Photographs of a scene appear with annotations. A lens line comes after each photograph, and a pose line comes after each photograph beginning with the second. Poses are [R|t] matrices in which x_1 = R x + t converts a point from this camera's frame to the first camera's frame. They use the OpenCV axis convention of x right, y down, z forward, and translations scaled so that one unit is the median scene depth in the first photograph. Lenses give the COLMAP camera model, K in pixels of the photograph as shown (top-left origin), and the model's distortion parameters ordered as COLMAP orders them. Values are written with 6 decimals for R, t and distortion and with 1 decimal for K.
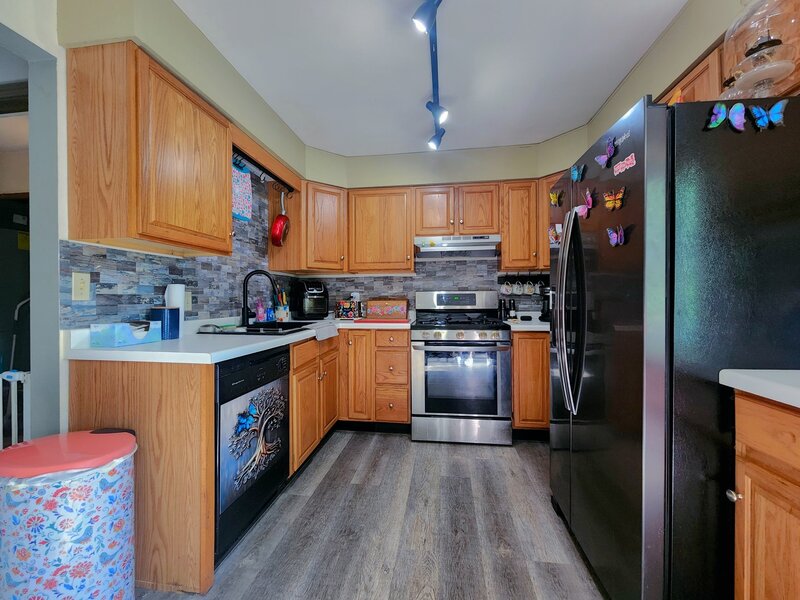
lens RADIAL K [[330.6, 0, 398.6], [0, 330.6, 299.6], [0, 0, 1]] dist [-0.000180, -0.000912]
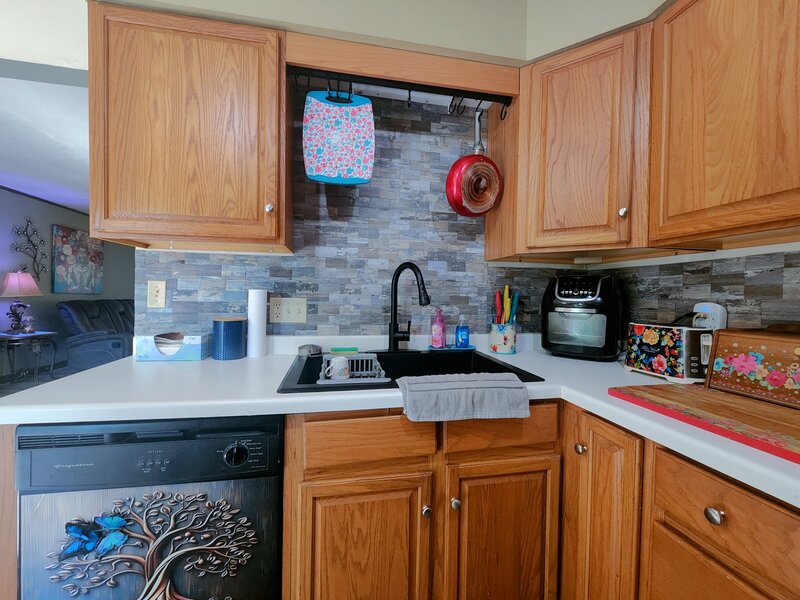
lens RADIAL K [[330.6, 0, 401.2], [0, 330.6, 298.2], [0, 0, 1]] dist [-0.000180, -0.000912]
pose [[0.326714, 0.024122, -0.944815, 0.148122], [-0.022280, 0.999593, 0.017816, -0.038669], [0.944861, 0.015229, 0.327118, 0.873559]]
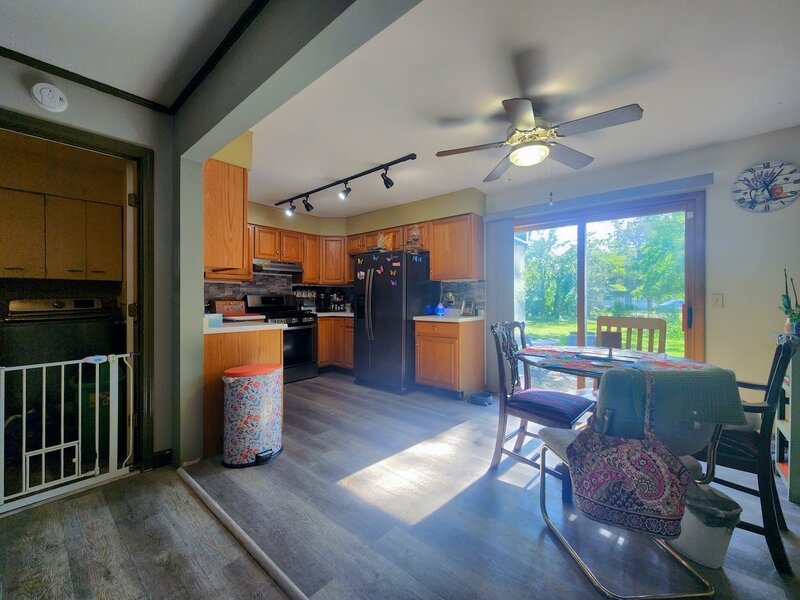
lens RADIAL K [[330.6, 0, 397.9], [0, 330.6, 301.5], [0, 0, 1]] dist [-0.000180, -0.000912]
pose [[0.540868, -0.001550, 0.841106, -1.171607], [-0.000984, 0.999996, 0.002476, 0.001036], [-0.841107, -0.002167, 0.540864, -0.494013]]
